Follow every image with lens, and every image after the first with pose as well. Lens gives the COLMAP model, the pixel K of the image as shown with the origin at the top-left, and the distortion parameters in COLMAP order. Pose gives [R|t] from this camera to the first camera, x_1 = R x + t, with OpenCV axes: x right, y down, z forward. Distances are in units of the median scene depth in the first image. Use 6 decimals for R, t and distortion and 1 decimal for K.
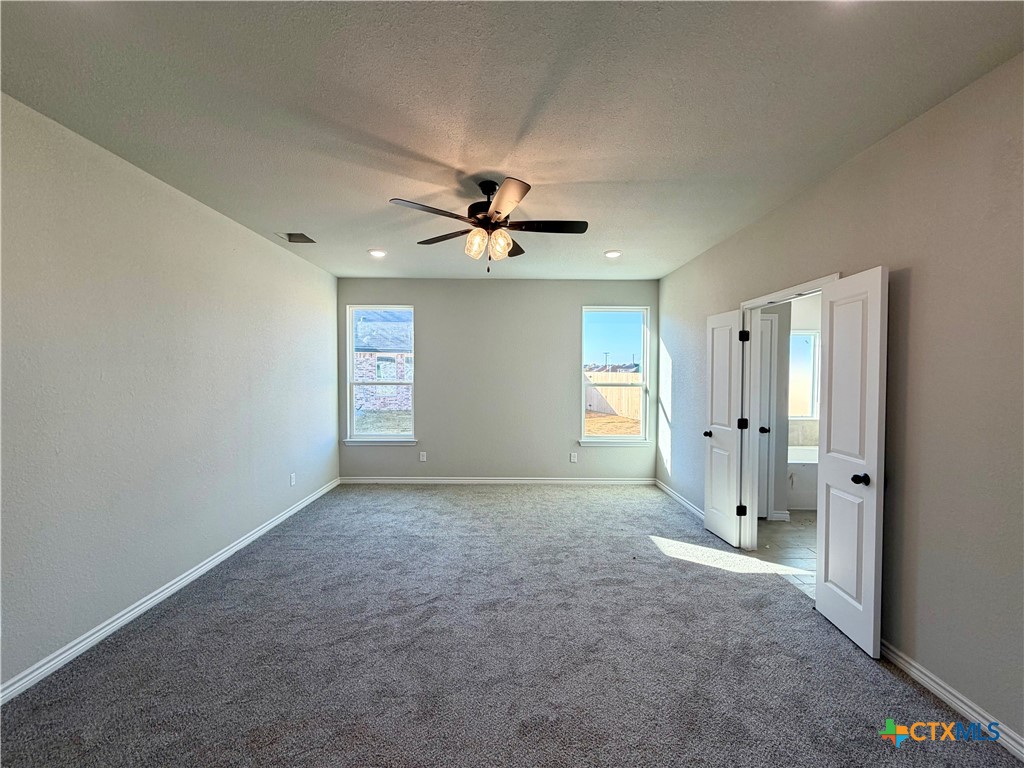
lens RADIAL K [[408.1, 0, 511.3], [0, 408.1, 383.6], [0, 0, 1]] dist [0.003884, 0.000138]
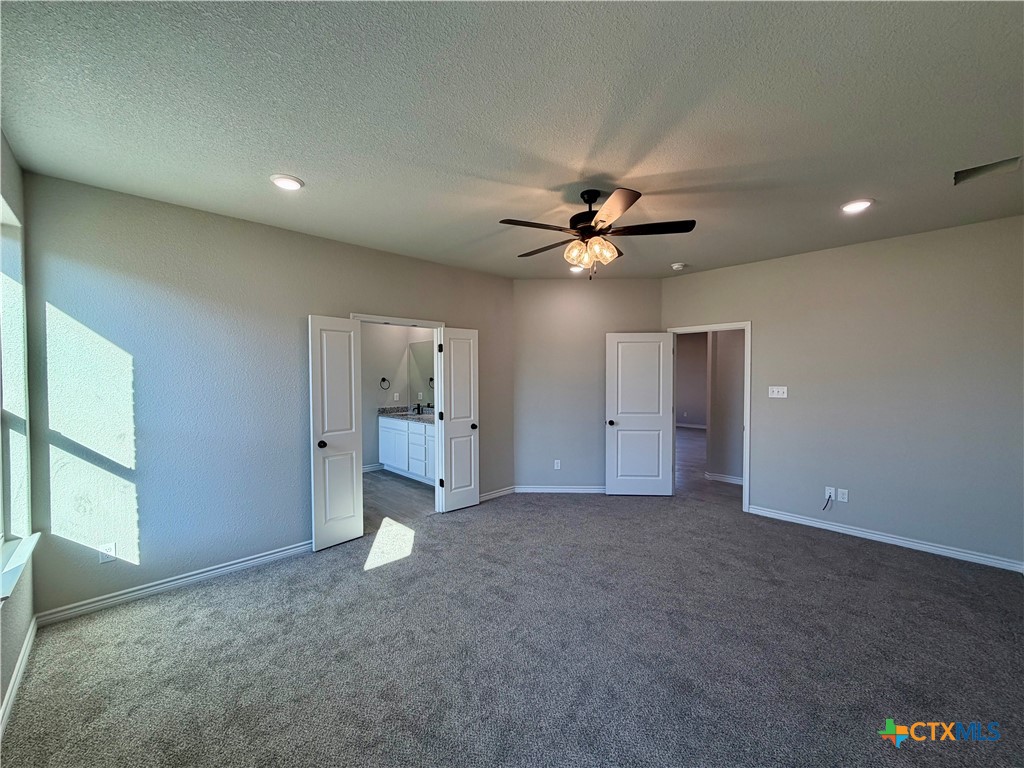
lens RADIAL K [[408.1, 0, 508.3], [0, 408.1, 379.1], [0, 0, 1]] dist [0.003884, 0.000138]
pose [[-0.687769, -0.013007, 0.725813, -0.525995], [0.016768, 0.999288, 0.033797, -0.053191], [-0.725736, 0.035415, -0.687061, 1.492451]]
